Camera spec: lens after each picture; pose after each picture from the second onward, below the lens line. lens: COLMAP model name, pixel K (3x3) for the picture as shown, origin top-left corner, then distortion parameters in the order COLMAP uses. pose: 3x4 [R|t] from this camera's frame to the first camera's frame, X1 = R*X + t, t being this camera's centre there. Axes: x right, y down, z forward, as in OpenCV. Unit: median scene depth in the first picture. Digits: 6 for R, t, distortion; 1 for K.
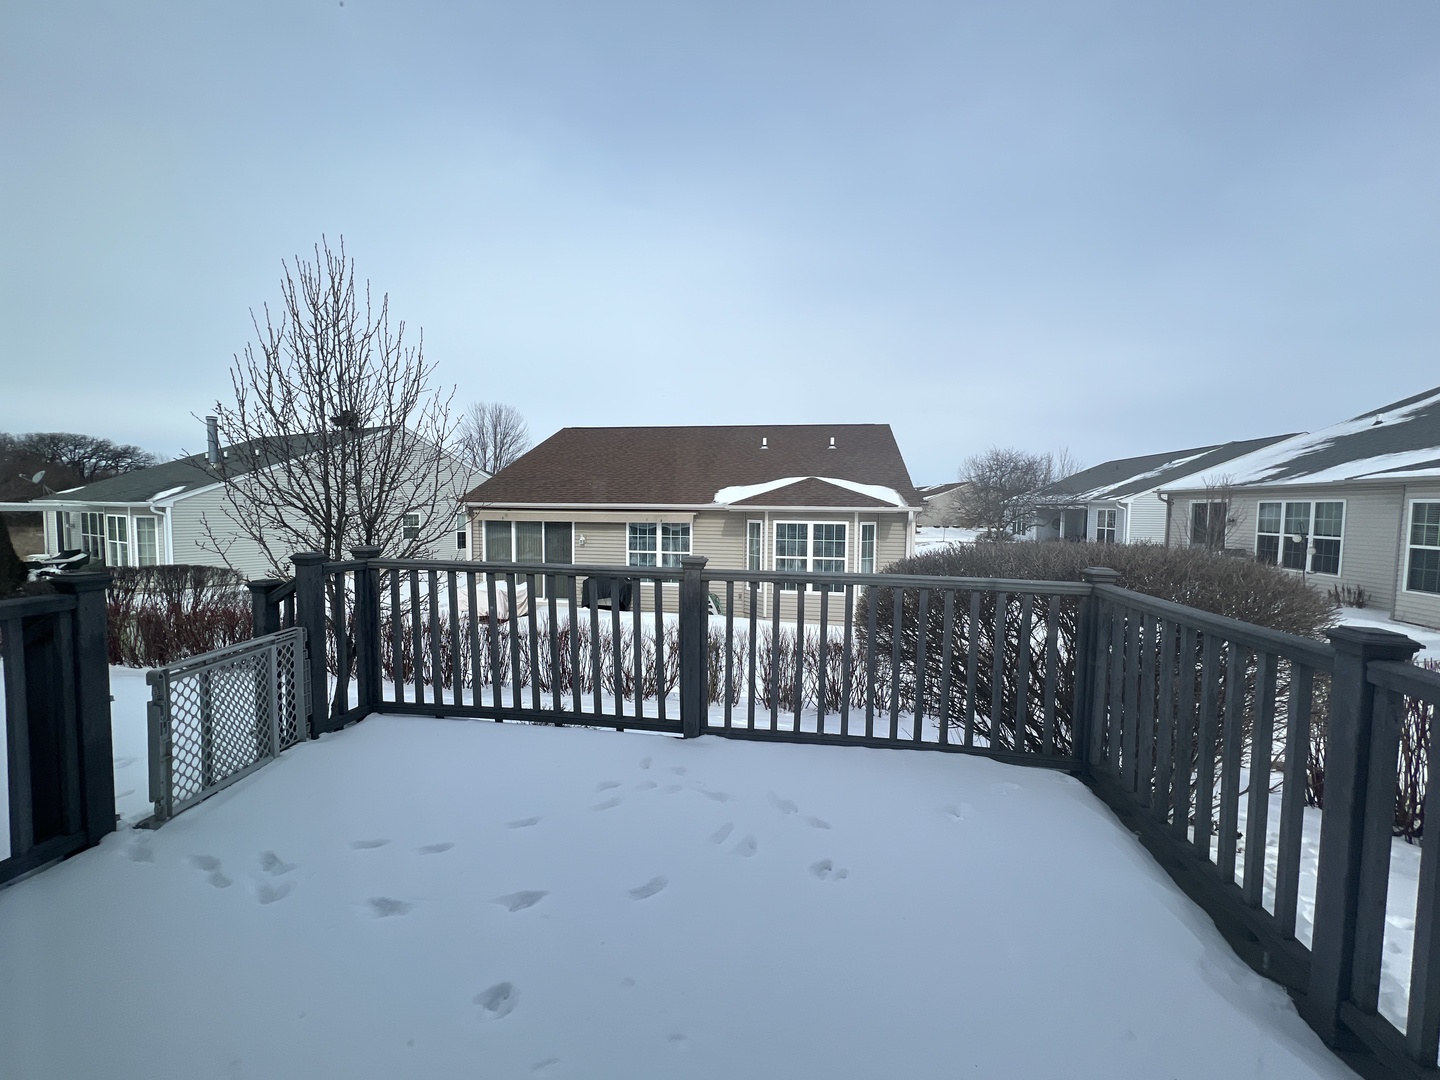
lens RADIAL K [[585.1, 0, 713.5], [0, 585.1, 540.1], [0, 0, 1]] dist [0.000059, -0.000594]
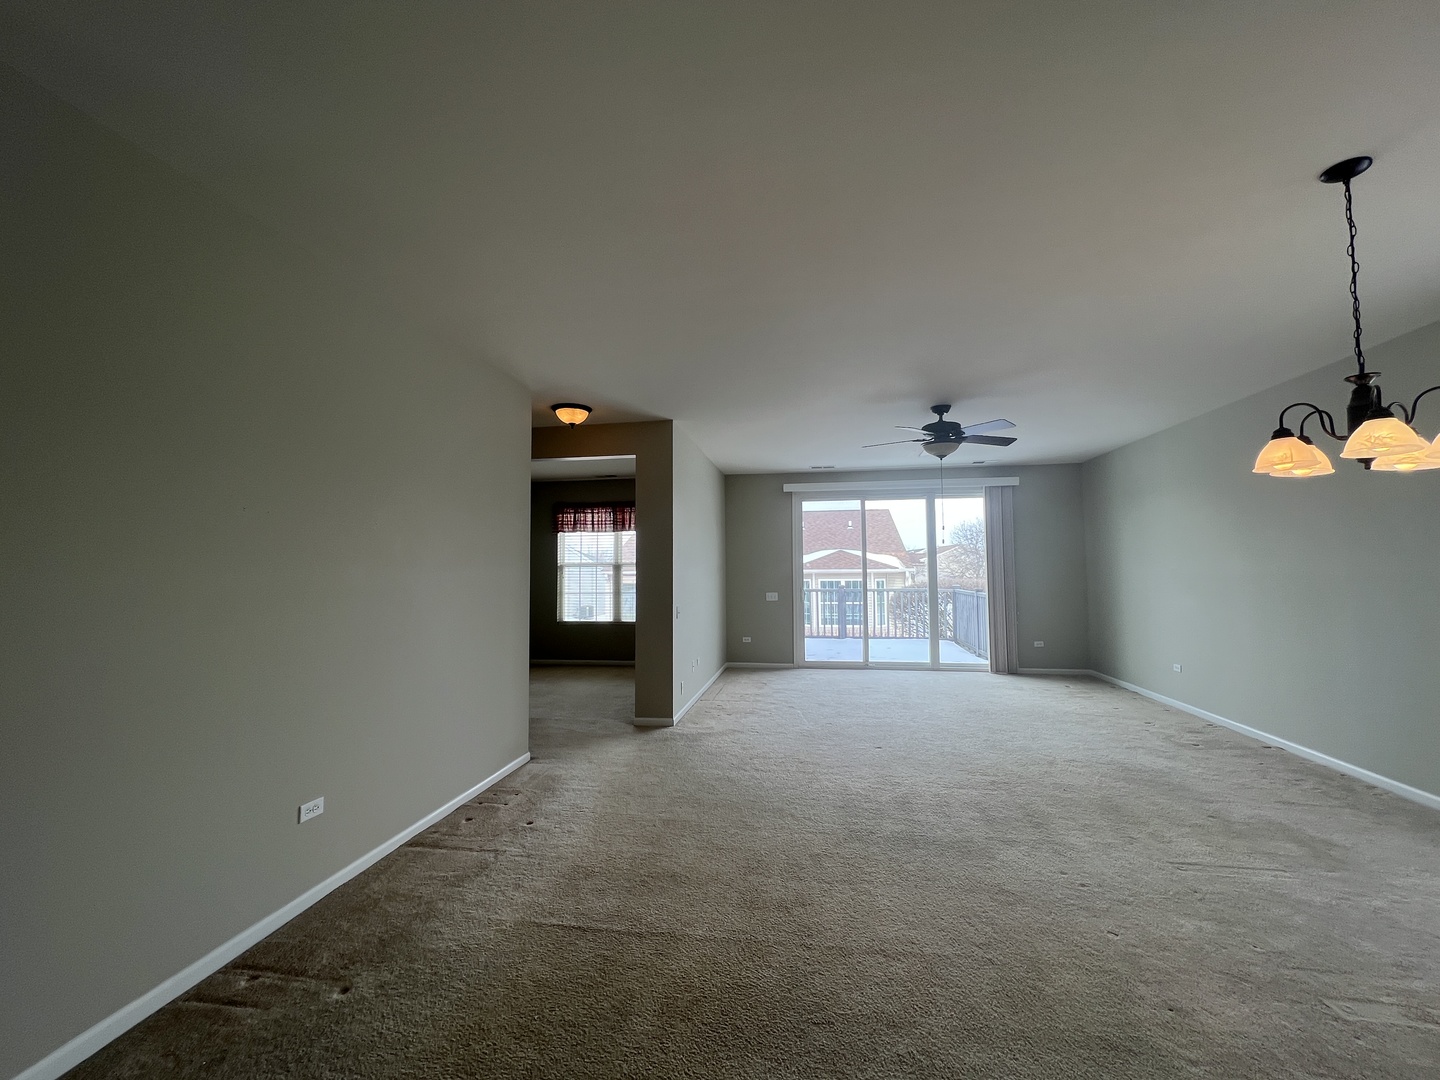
lens RADIAL K [[585.1, 0, 717.0], [0, 585.1, 536.9], [0, 0, 1]] dist [0.000059, -0.000594]
pose [[0.999808, -0.017860, 0.008046, -0.173245], [0.018667, 0.993195, -0.114958, 0.028447], [-0.005938, 0.115086, 0.993338, -0.534758]]
